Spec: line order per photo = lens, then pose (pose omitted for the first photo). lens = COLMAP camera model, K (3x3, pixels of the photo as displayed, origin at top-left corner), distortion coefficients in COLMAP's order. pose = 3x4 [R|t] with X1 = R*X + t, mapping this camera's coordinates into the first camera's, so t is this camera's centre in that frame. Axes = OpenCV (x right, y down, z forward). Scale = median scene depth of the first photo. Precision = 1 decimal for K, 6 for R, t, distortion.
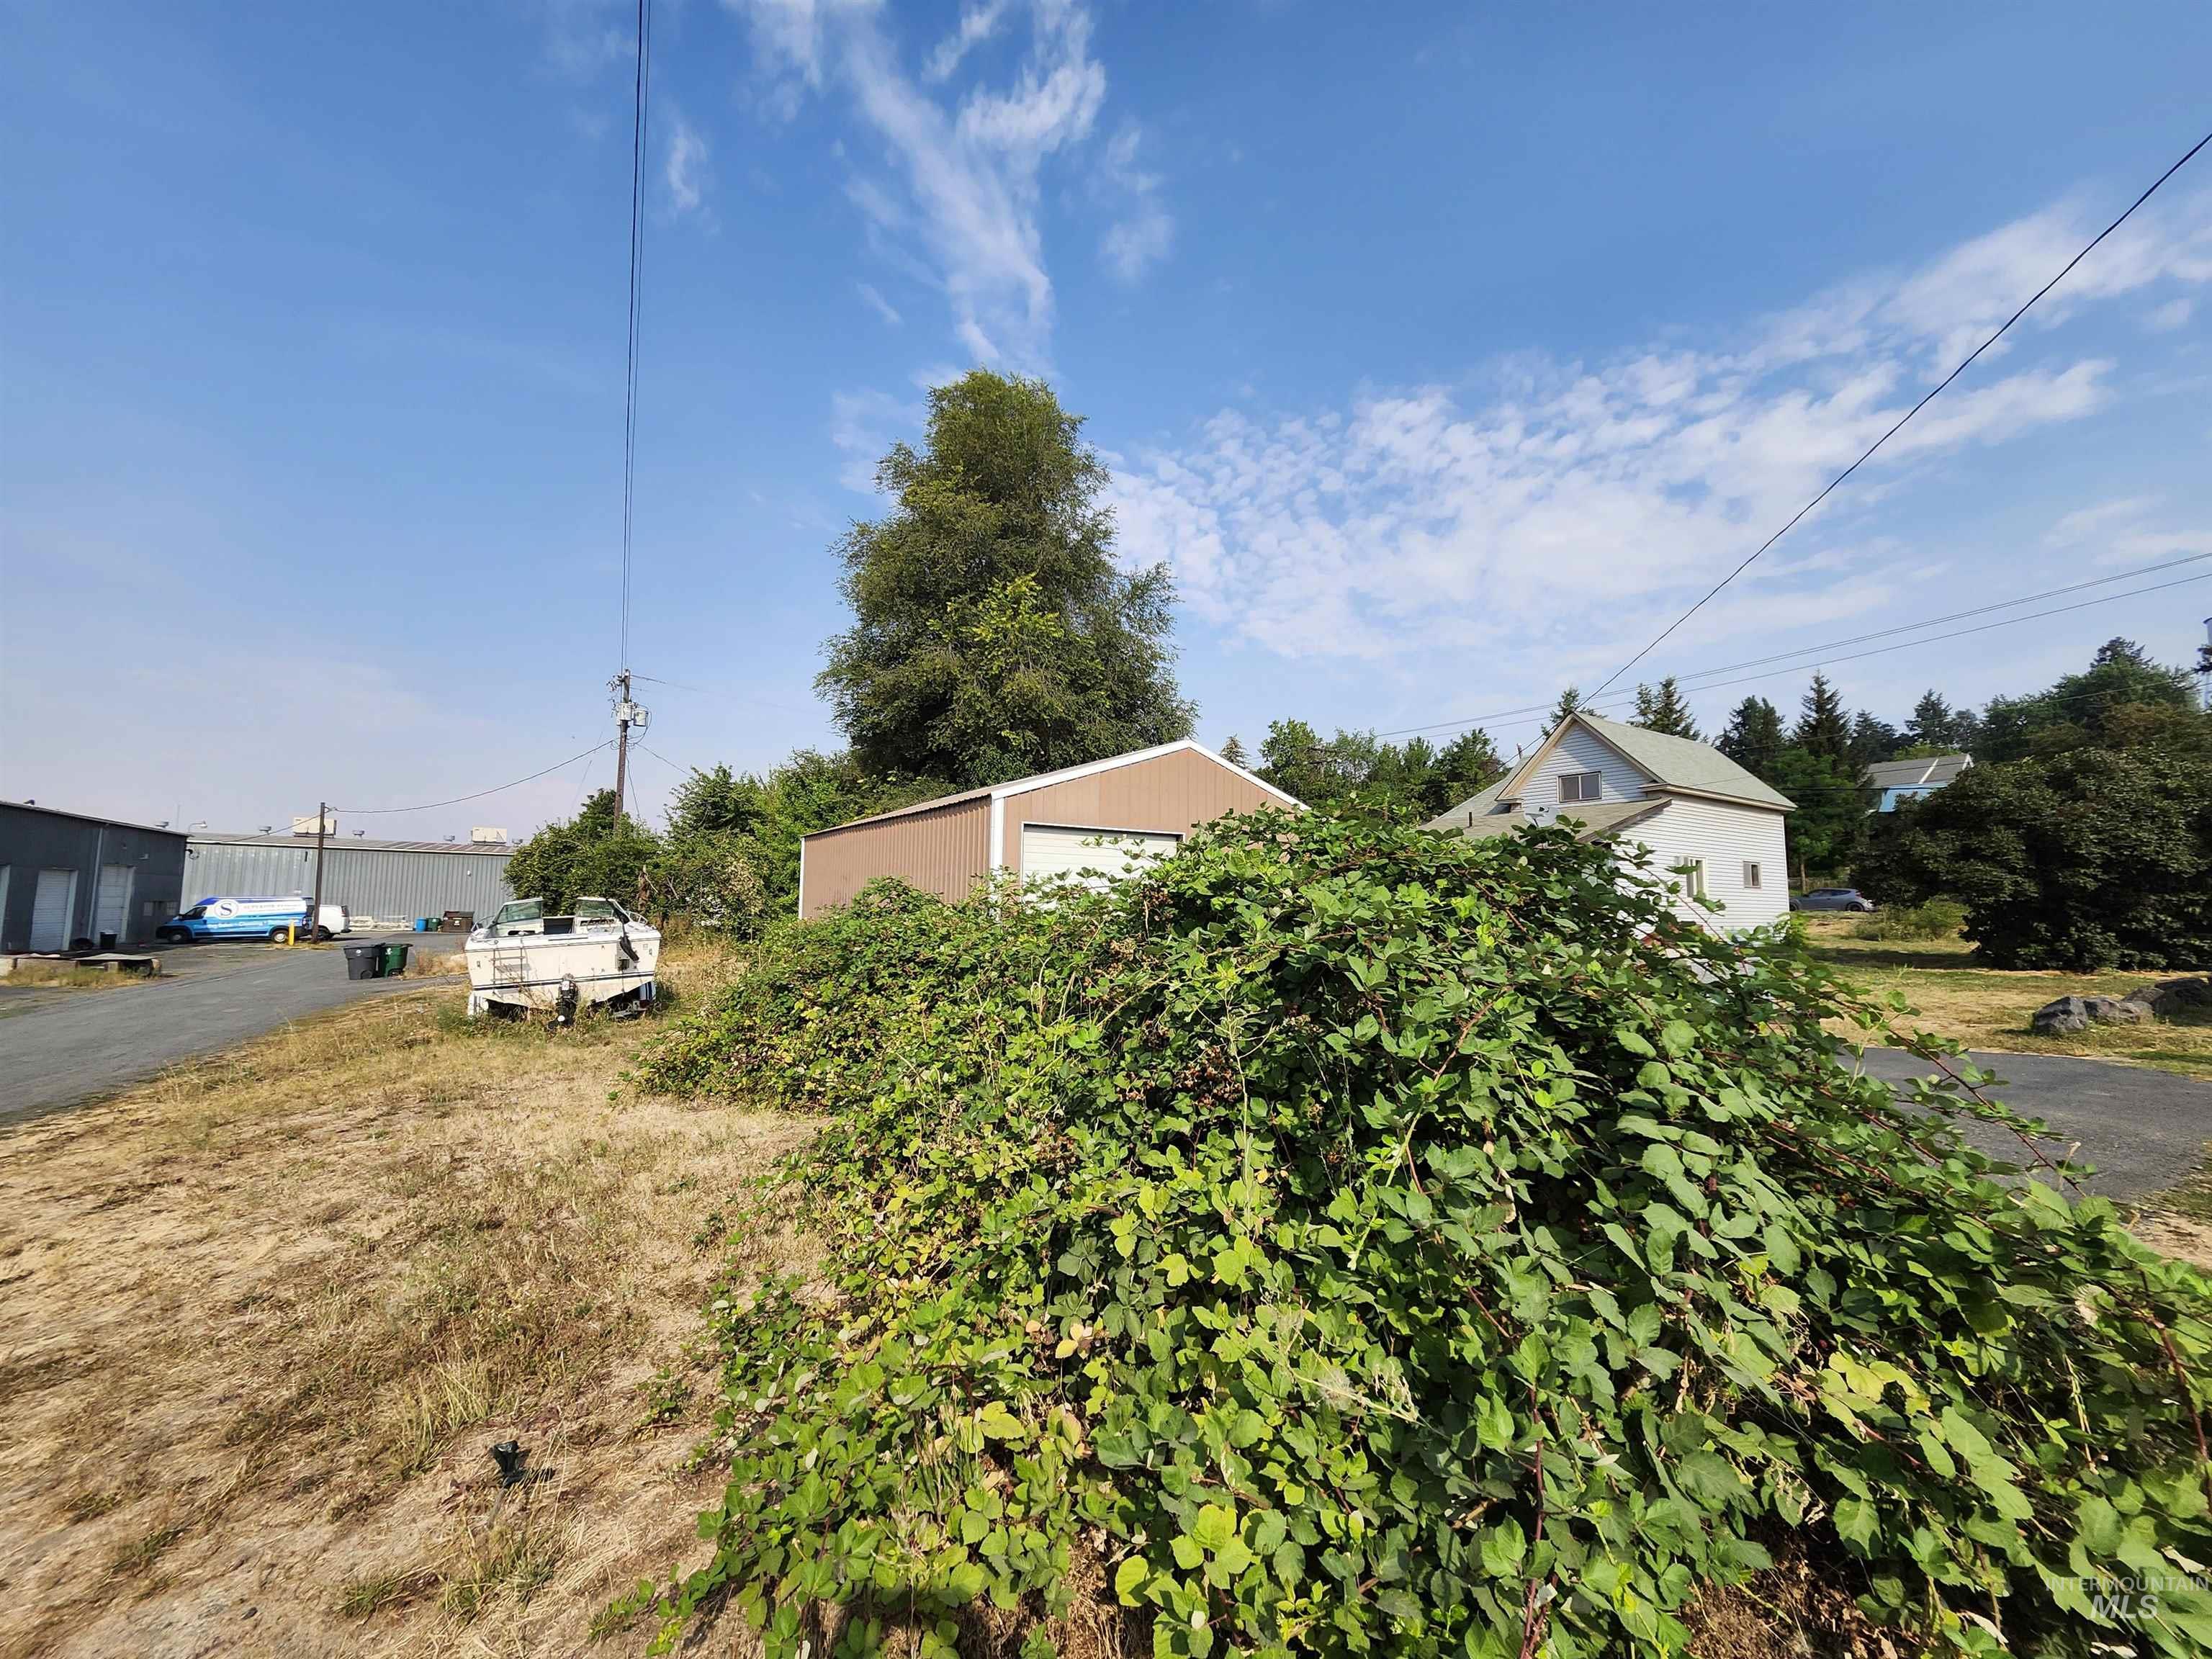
lens RADIAL K [[869.1, 0, 1097.1], [0, 869.1, 825.9], [0, 0, 1]] dist [0.000658, -0.000311]
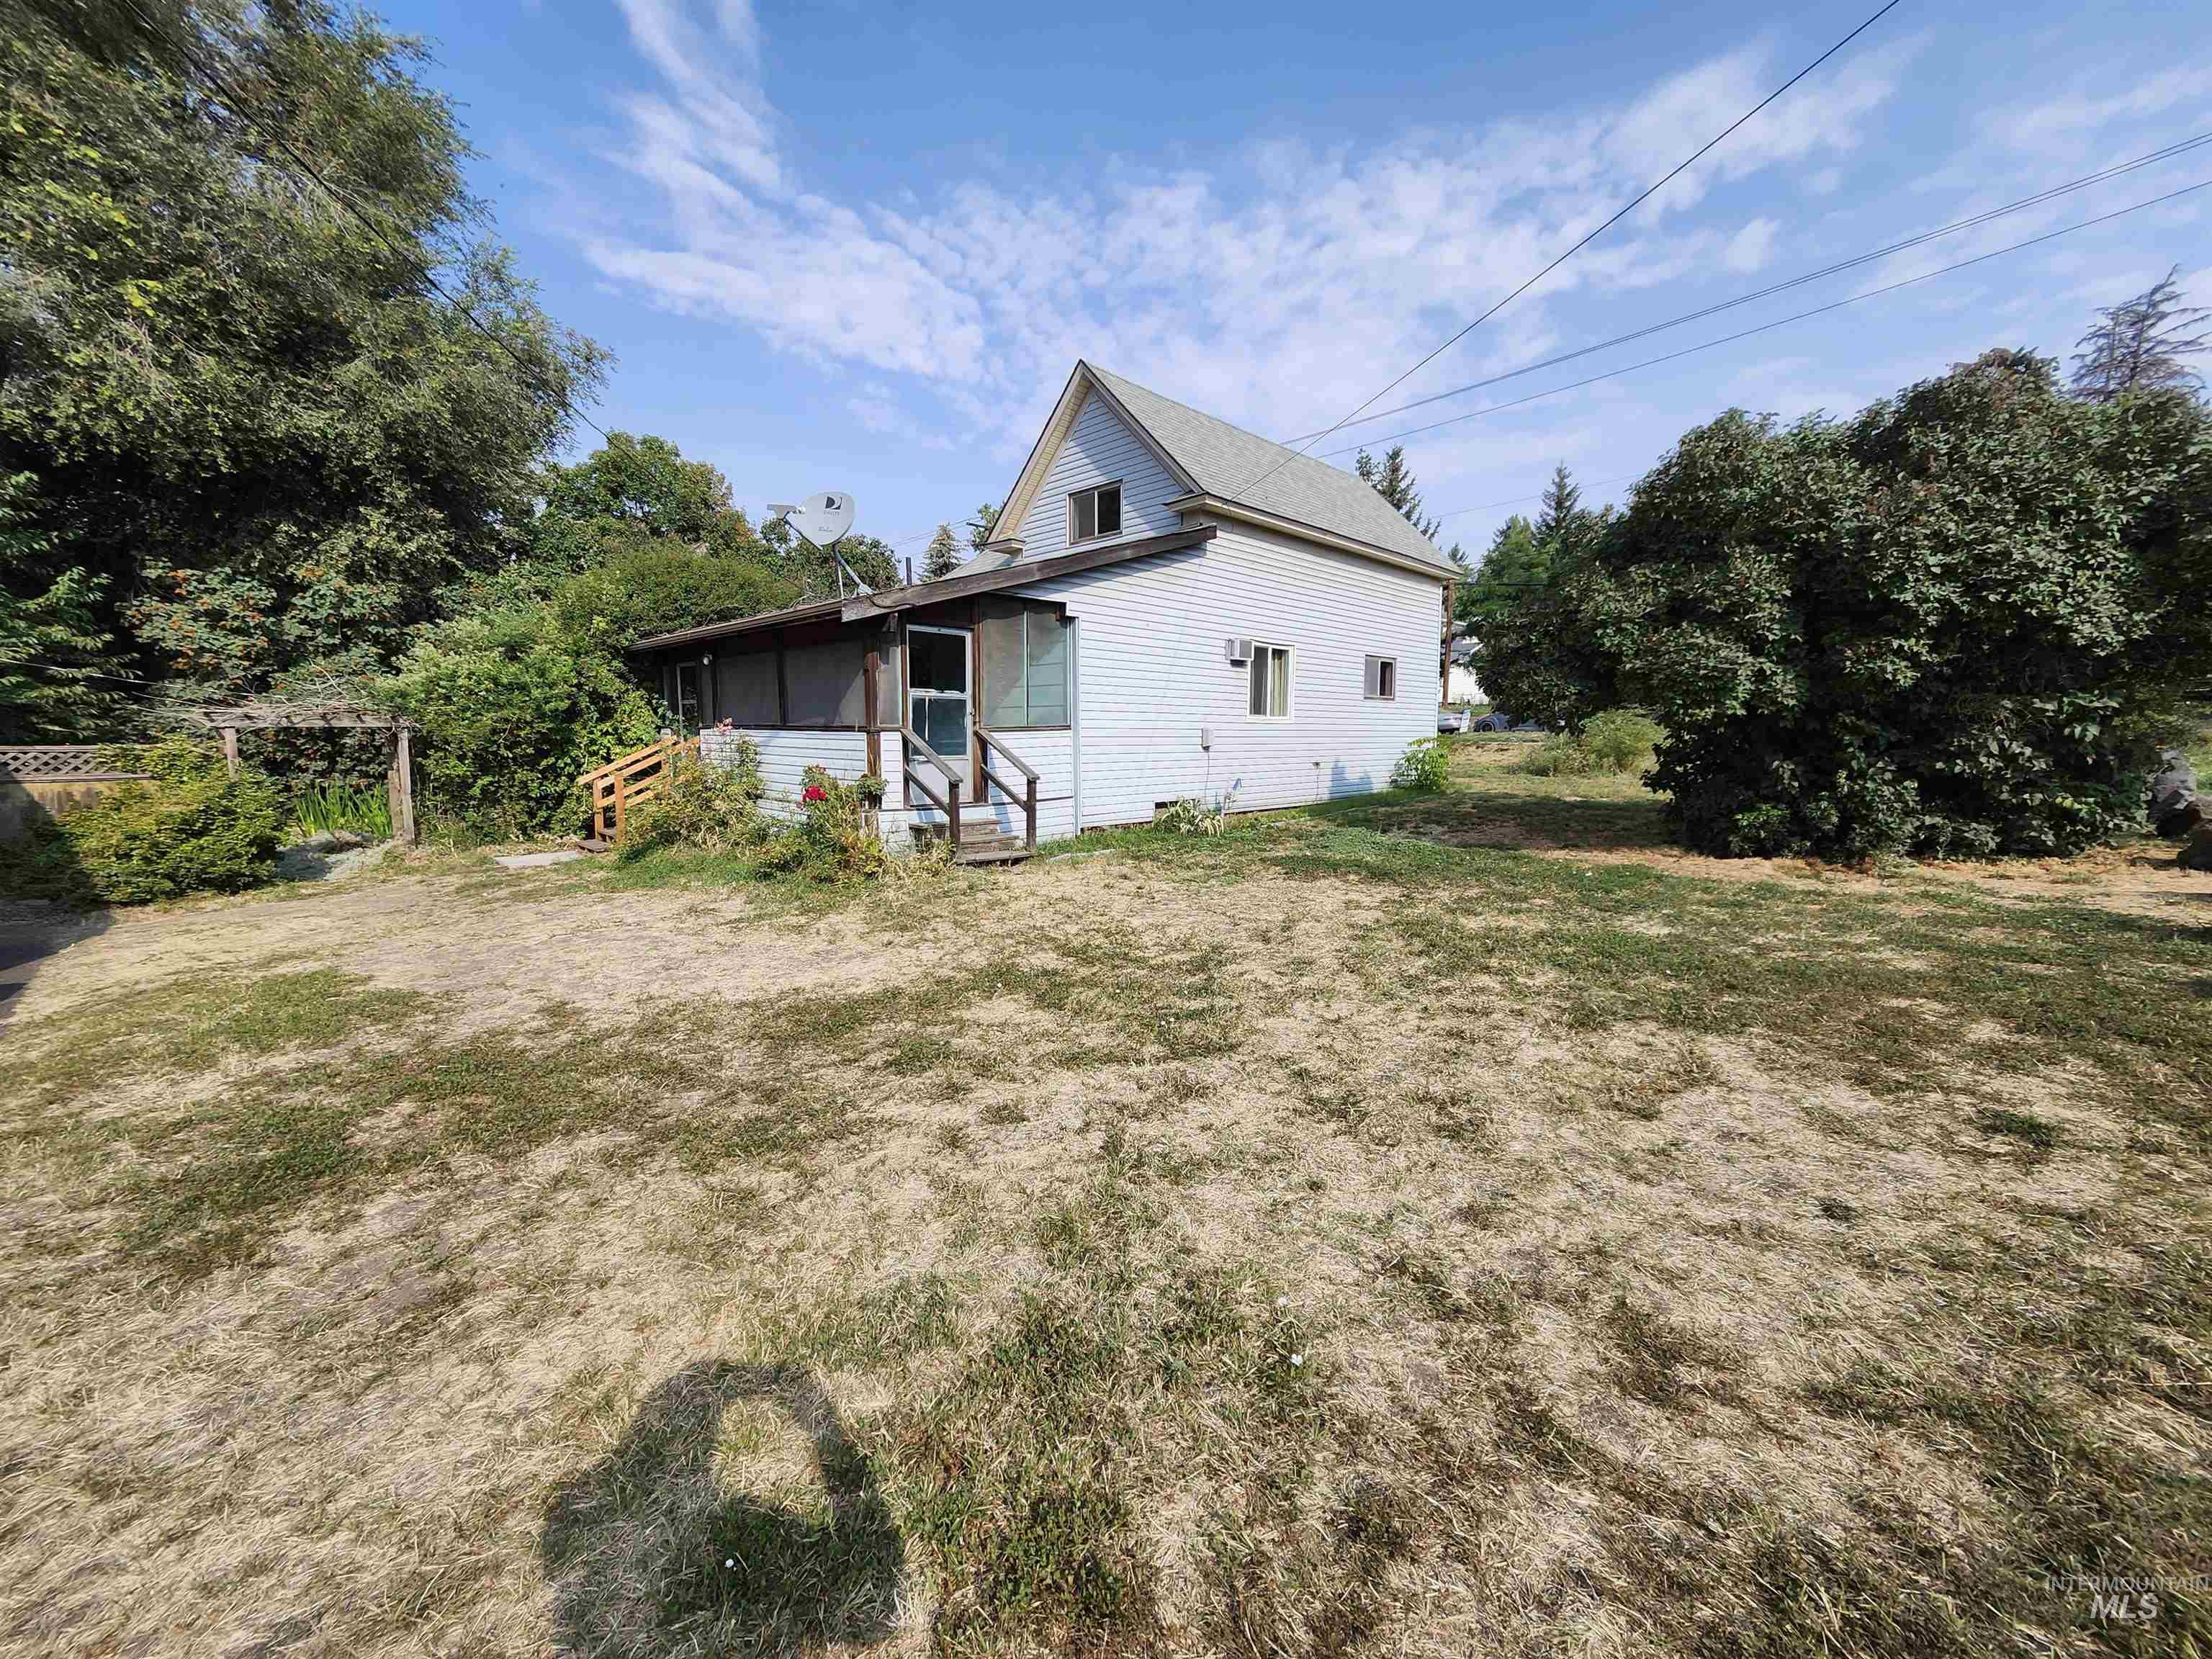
lens RADIAL K [[869.1, 0, 1109.0], [0, 869.1, 830.2], [0, 0, 1]] dist [0.000658, -0.000311]
pose [[0.976535, -0.037573, 0.212055, 0.621665], [-0.006308, 0.979250, 0.202560, 0.054591], [-0.215266, -0.199144, 0.956035, 0.618610]]
